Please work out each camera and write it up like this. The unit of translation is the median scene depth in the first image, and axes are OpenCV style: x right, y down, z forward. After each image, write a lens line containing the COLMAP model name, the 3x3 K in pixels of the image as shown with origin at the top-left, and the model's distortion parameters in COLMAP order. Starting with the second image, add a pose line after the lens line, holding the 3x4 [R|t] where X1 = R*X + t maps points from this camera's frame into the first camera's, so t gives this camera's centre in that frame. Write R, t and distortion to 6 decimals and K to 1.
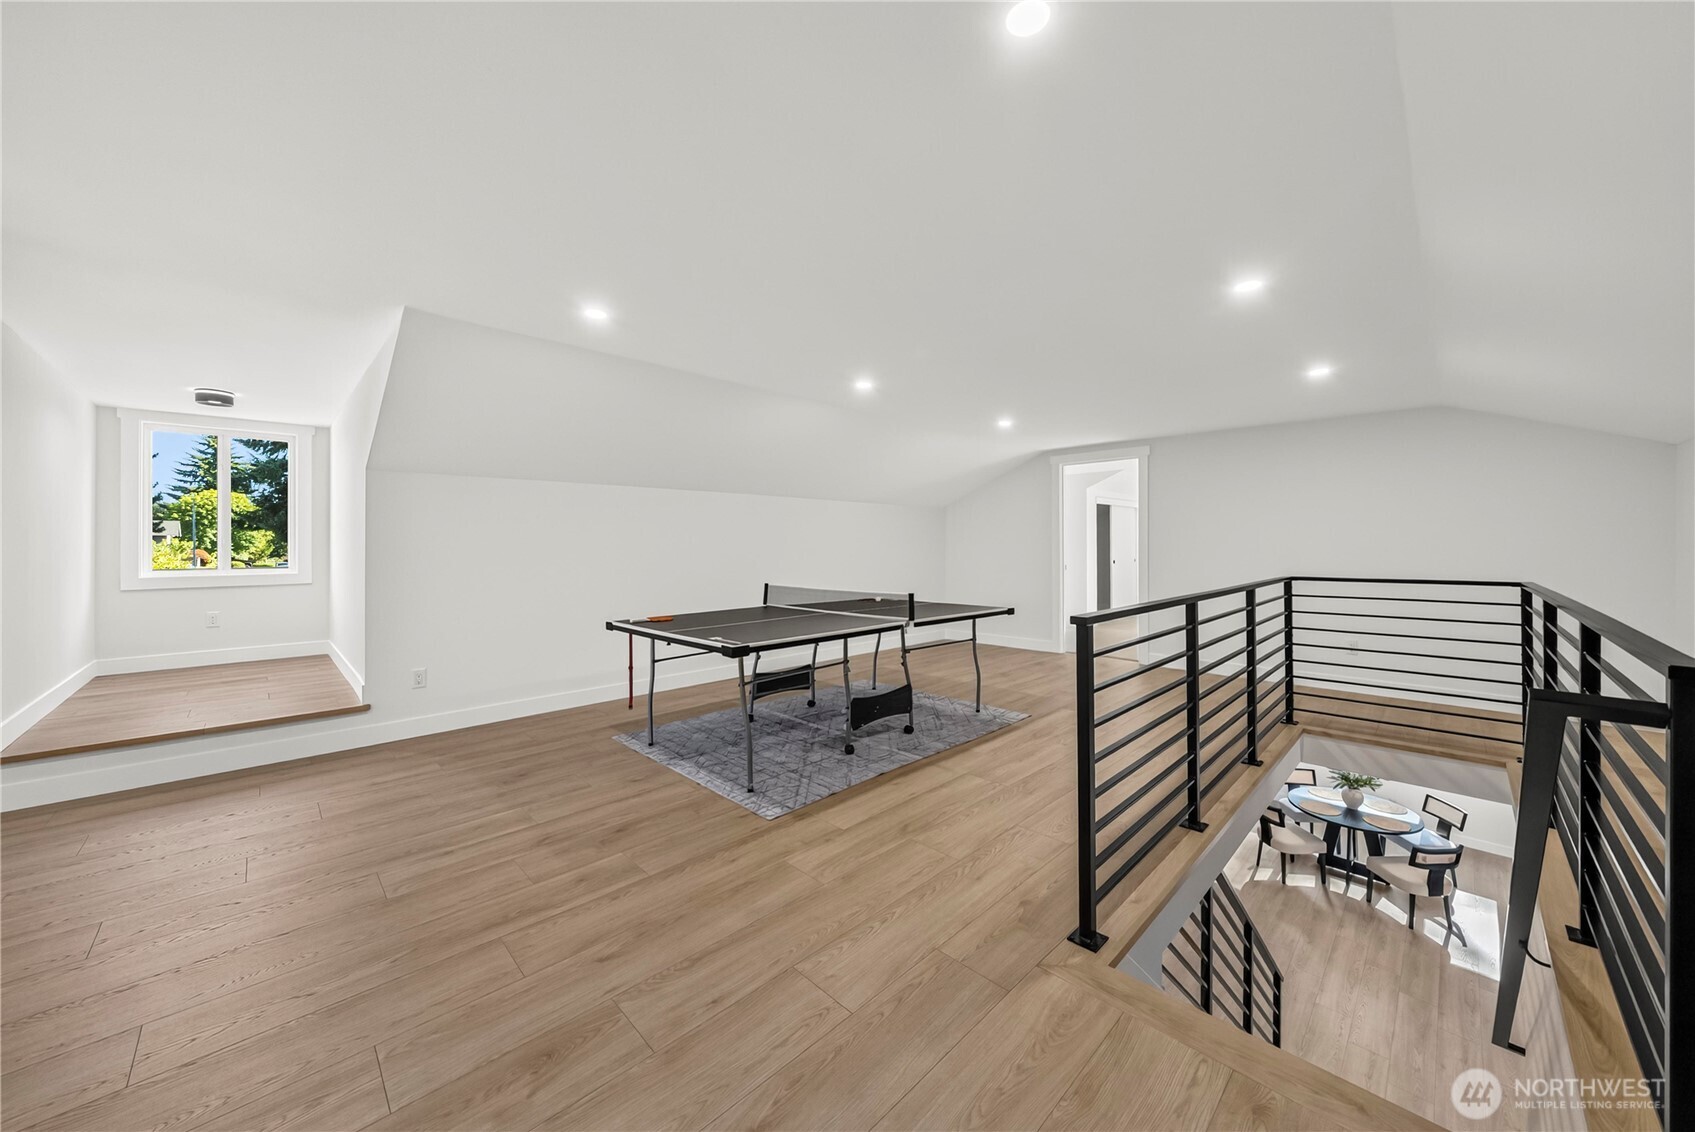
lens RADIAL K [[605.8, 0, 853.4], [0, 605.8, 568.5], [0, 0, 1]] dist [-0.008204, 0.001137]
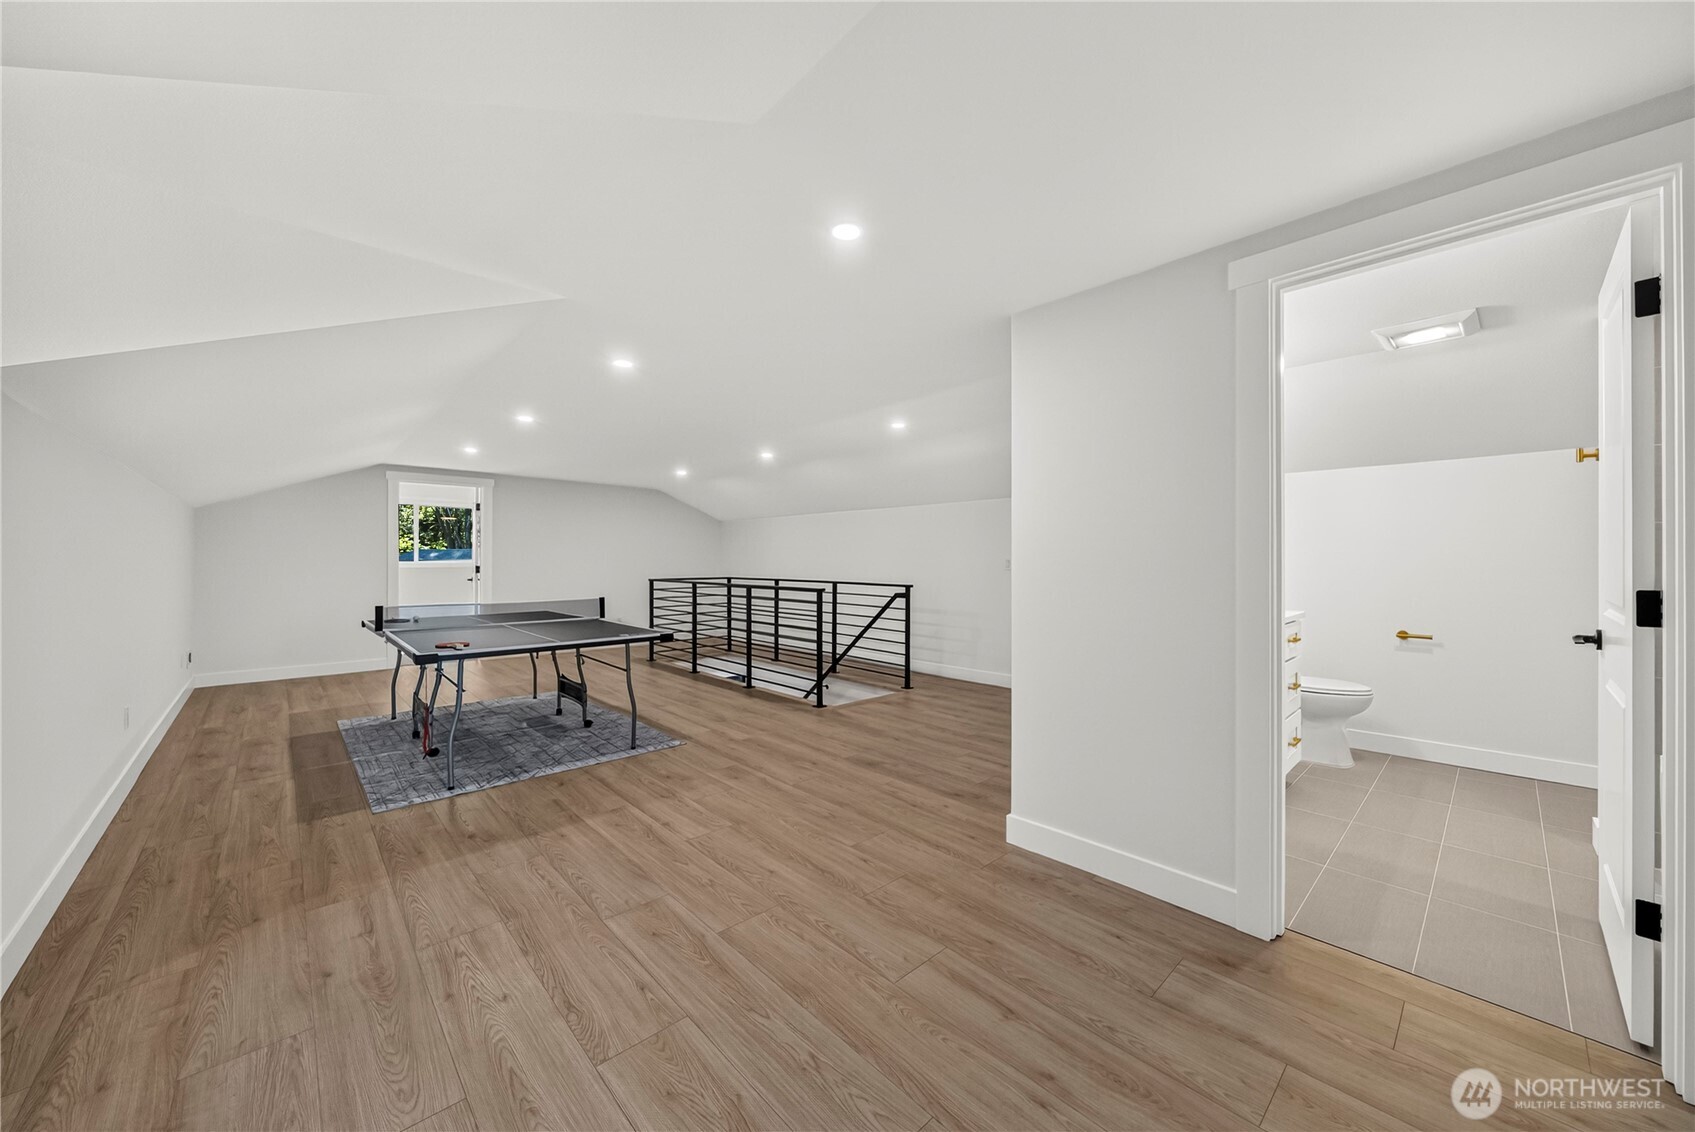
lens RADIAL K [[605.8, 0, 847.5], [0, 605.8, 562.1], [0, 0, 1]] dist [-0.008204, 0.001137]
pose [[0.040207, -0.001512, 0.999190, -1.610784], [0.032475, 0.999473, 0.000206, -0.029902], [-0.998663, 0.032441, 0.040235, 0.500440]]
